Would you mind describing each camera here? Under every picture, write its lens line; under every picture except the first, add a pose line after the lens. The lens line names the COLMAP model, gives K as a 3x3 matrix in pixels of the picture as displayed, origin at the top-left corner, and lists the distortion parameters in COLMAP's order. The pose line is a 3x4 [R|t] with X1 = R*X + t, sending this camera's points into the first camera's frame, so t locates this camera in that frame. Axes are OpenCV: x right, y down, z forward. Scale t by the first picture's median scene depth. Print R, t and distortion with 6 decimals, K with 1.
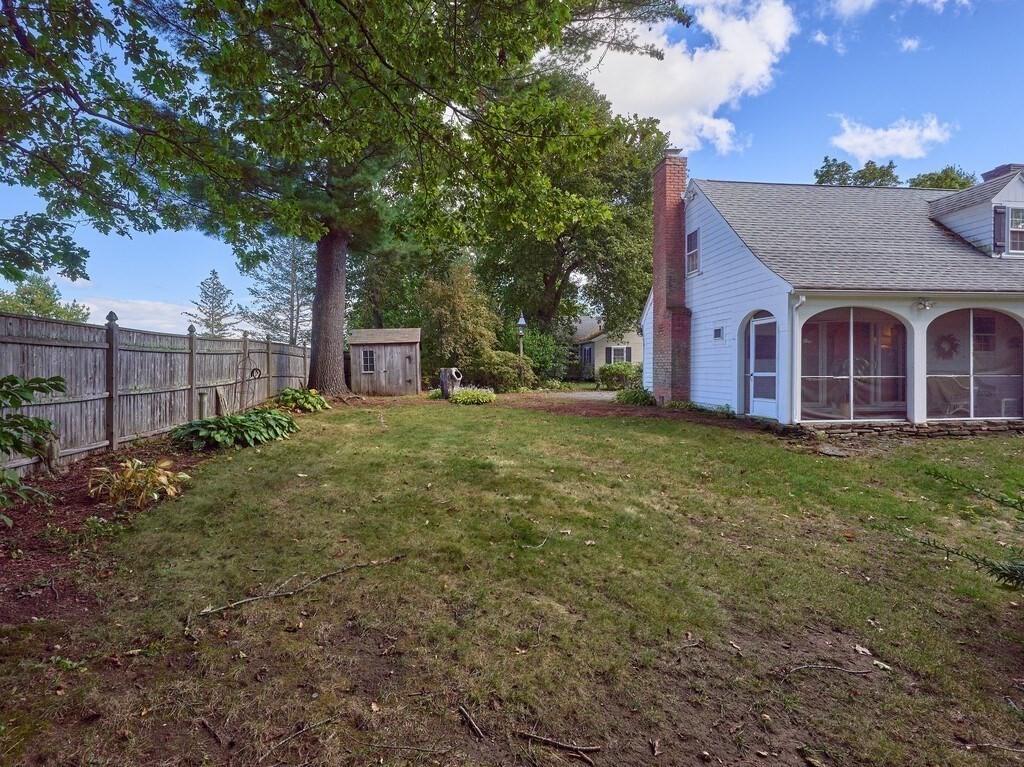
lens RADIAL K [[526.8, 0, 513.5], [0, 526.8, 373.7], [0, 0, 1]] dist [0.009848, -0.004195]
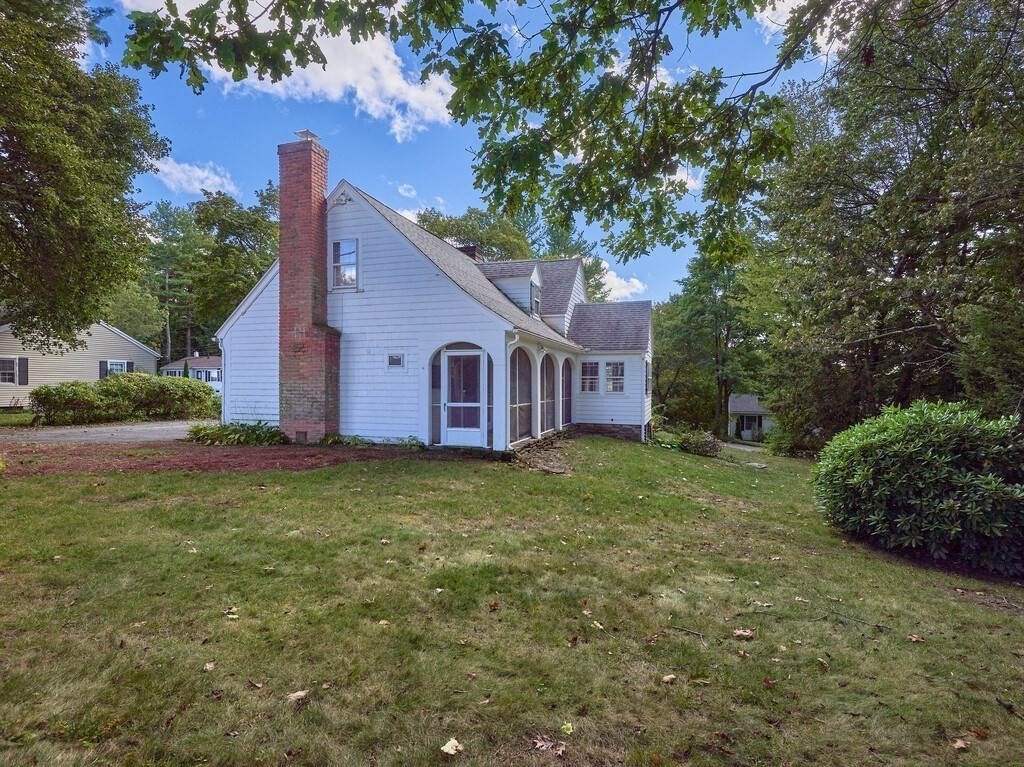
lens RADIAL K [[526.8, 0, 511.5], [0, 526.8, 387.1], [0, 0, 1]] dist [0.009848, -0.004195]
pose [[0.417183, -0.002627, 0.908819, -0.398332], [0.003299, 0.999994, 0.001376, -0.031863], [-0.908817, 0.002424, 0.417189, 0.448034]]
